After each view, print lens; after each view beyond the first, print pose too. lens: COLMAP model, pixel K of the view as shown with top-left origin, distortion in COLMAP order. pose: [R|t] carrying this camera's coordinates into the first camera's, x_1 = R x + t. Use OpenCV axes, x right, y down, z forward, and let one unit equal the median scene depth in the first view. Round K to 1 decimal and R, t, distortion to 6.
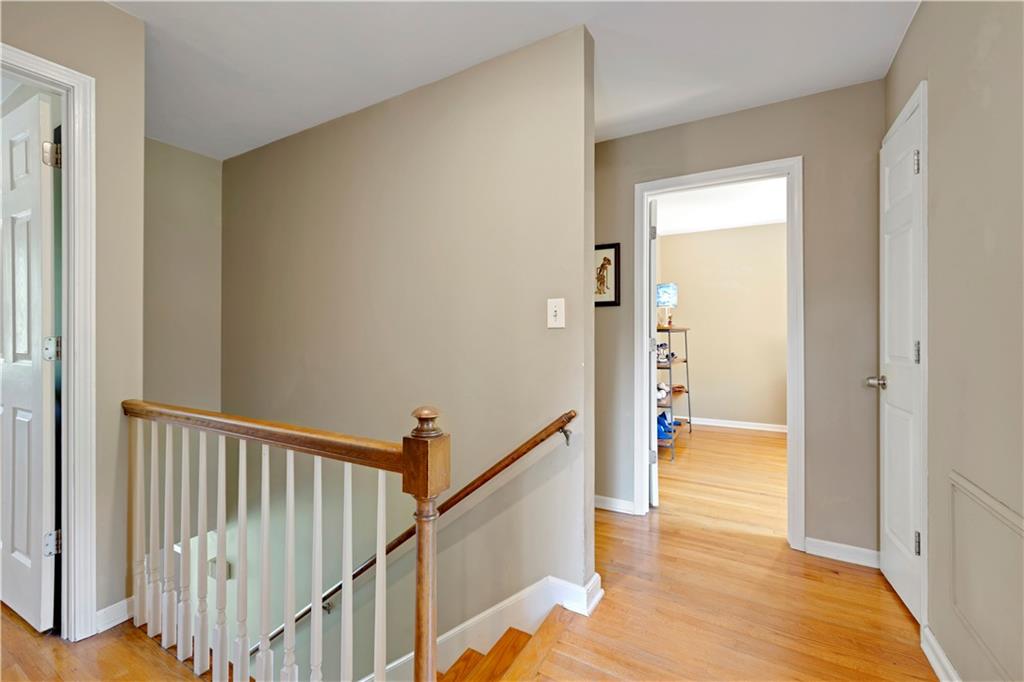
lens RADIAL K [[419.8, 0, 515.3], [0, 419.8, 334.5], [0, 0, 1]] dist [-0.000993, -0.000030]
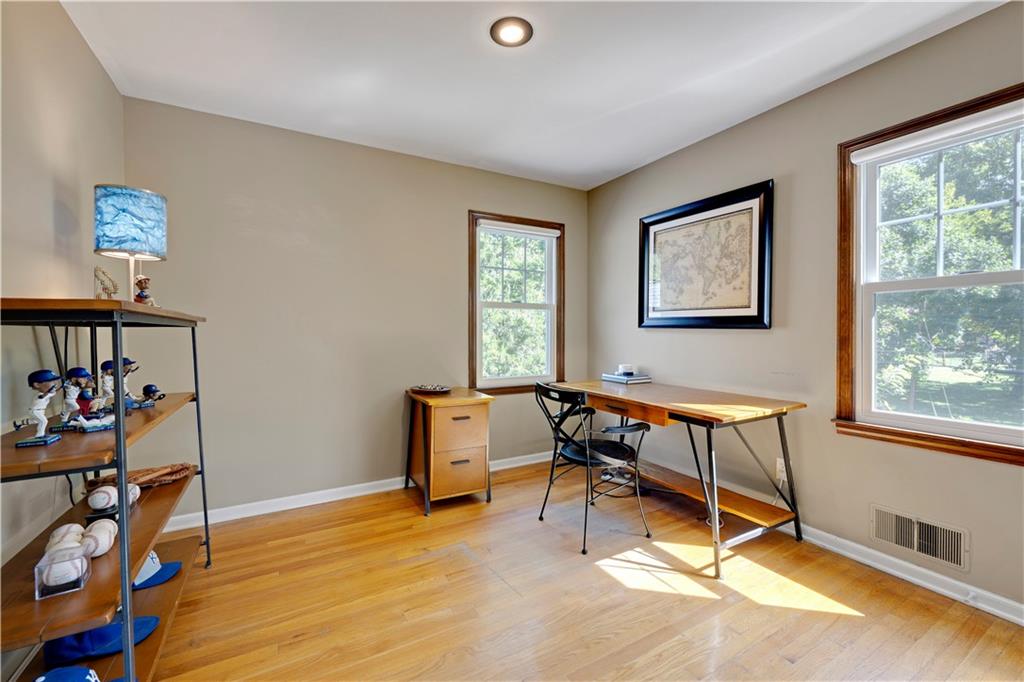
lens RADIAL K [[419.8, 0, 515.5], [0, 419.8, 340.2], [0, 0, 1]] dist [-0.000993, -0.000030]
pose [[0.507086, -0.010812, 0.861827, 0.218540], [0.002432, 0.999935, 0.011113, 0.004200], [-0.861892, -0.003540, 0.507080, 0.536314]]
